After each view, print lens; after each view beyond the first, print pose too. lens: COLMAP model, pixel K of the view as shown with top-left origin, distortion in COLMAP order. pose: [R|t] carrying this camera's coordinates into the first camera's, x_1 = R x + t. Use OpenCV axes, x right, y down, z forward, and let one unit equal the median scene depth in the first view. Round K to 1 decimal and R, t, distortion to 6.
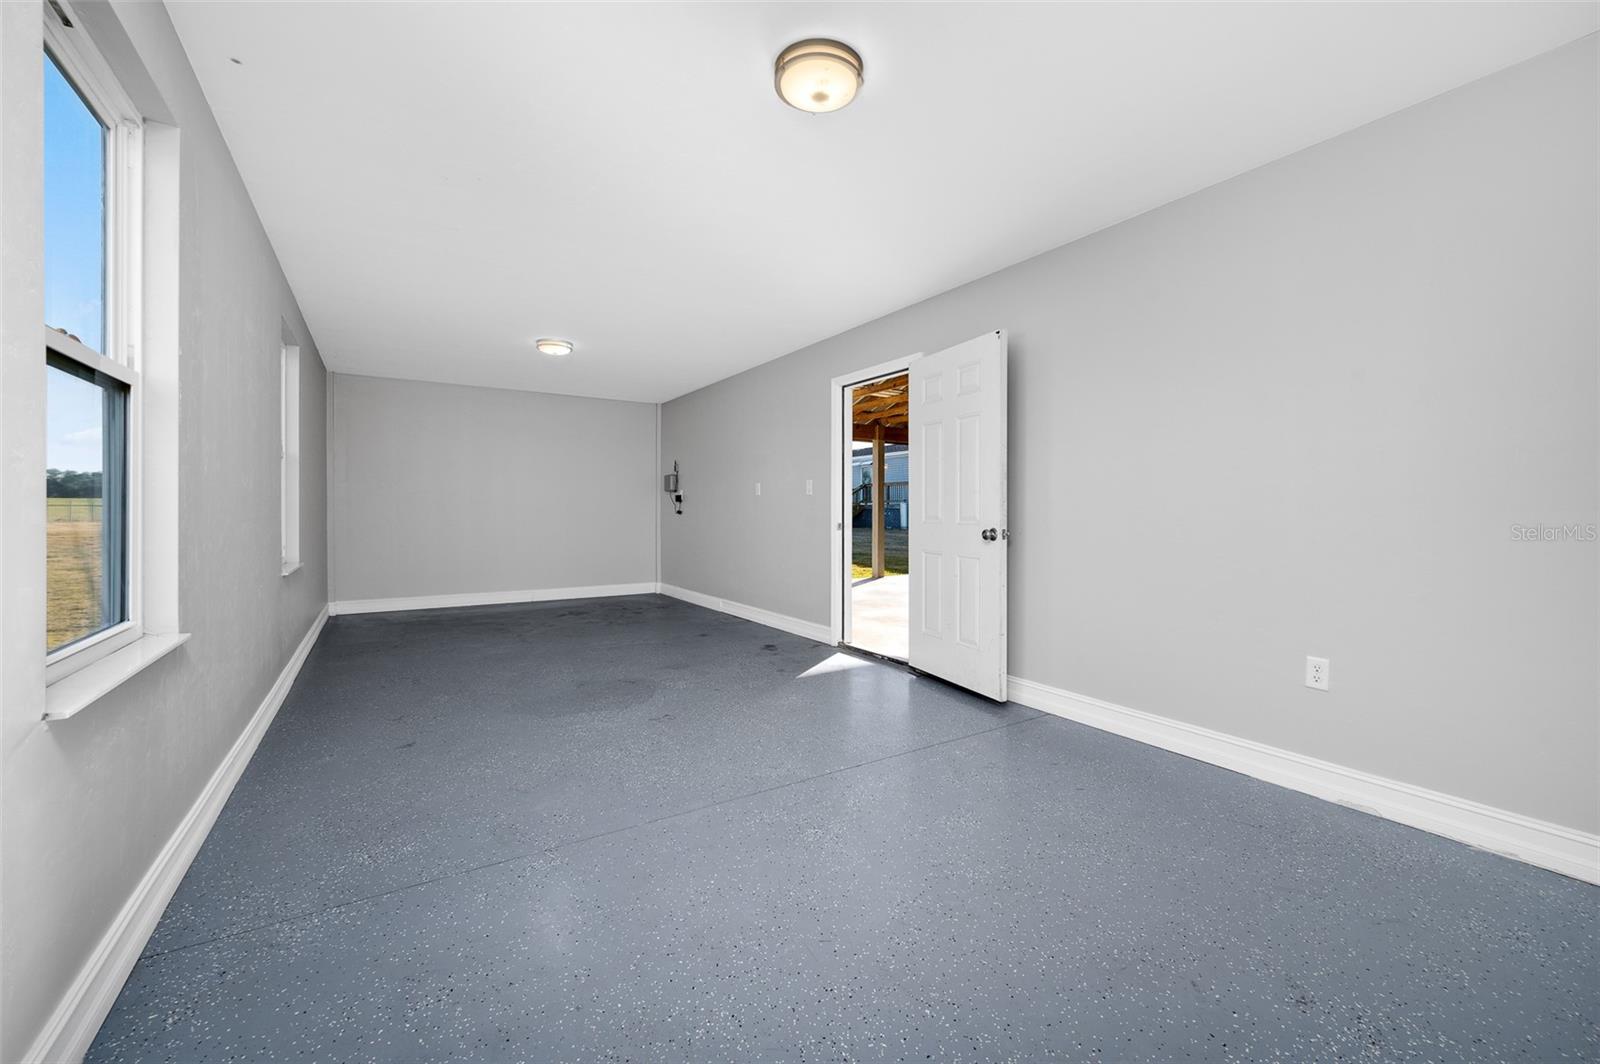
lens RADIAL K [[642.4, 0, 800.4], [0, 642.4, 521.9], [0, 0, 1]] dist [0.001119, 0.000278]
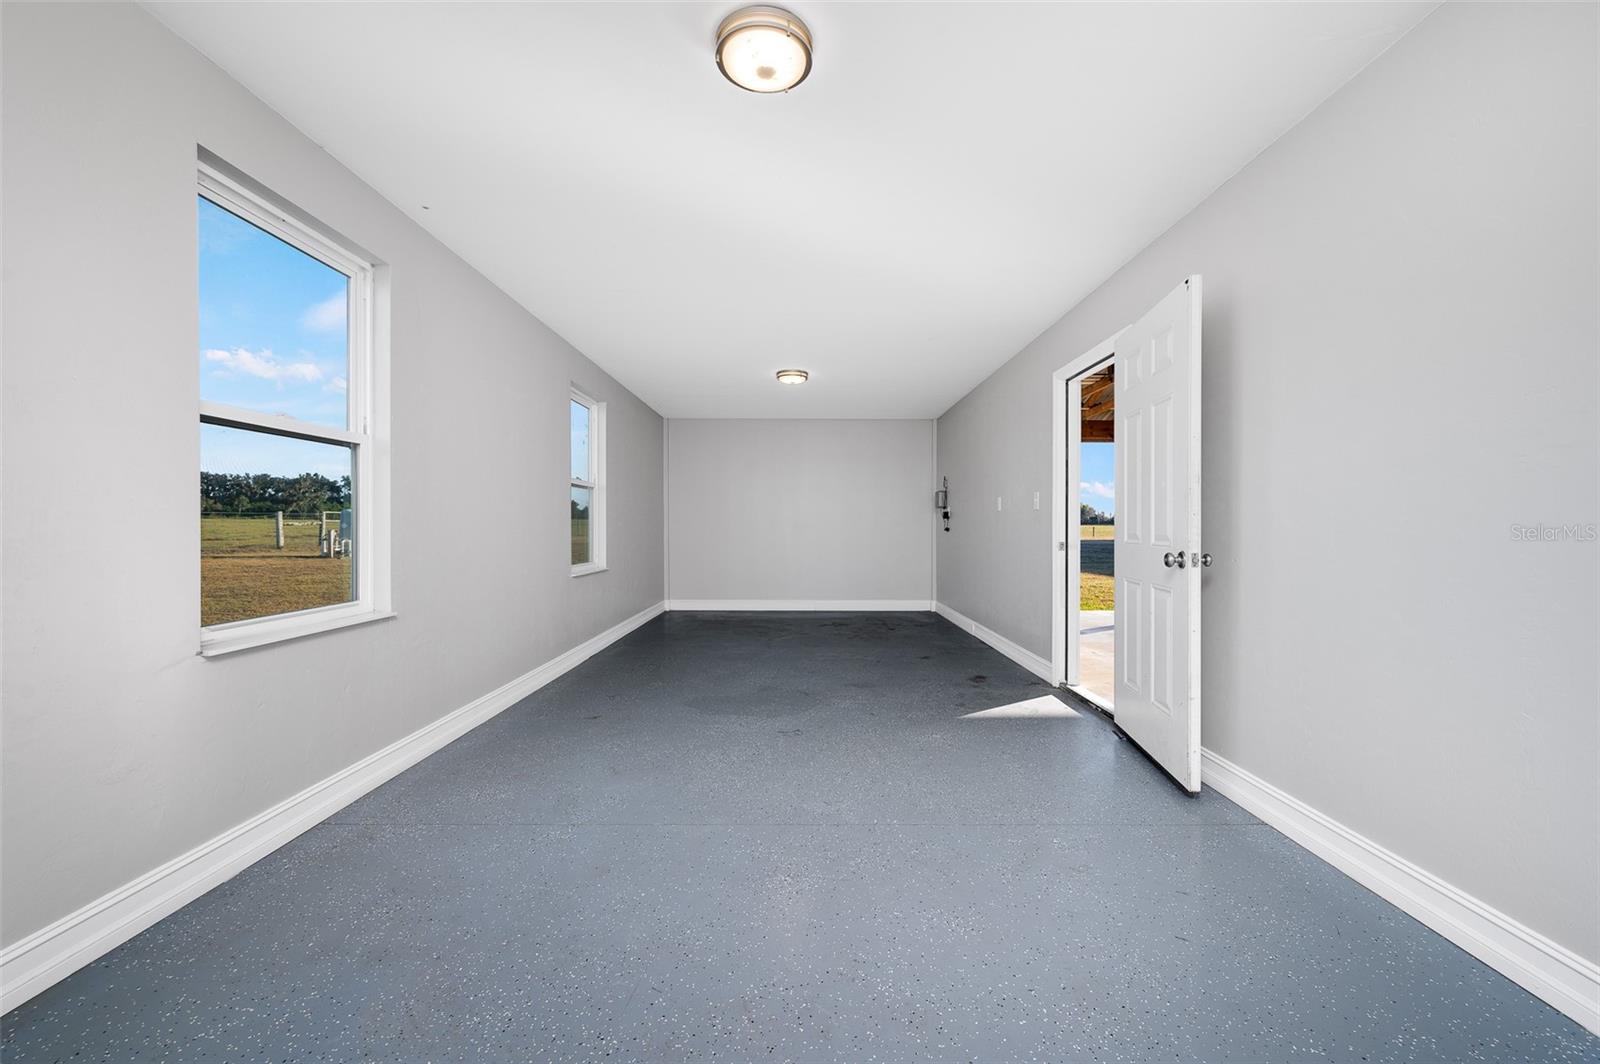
lens RADIAL K [[639.6, 0, 804.8], [0, 639.6, 536.9], [0, 0, 1]] dist [-0.001215, 0.000404]
pose [[0.841477, 0.007421, -0.540242, 0.273954], [-0.009446, 0.999955, -0.000978, -0.001271], [0.540210, 0.005926, 0.841509, 0.128704]]
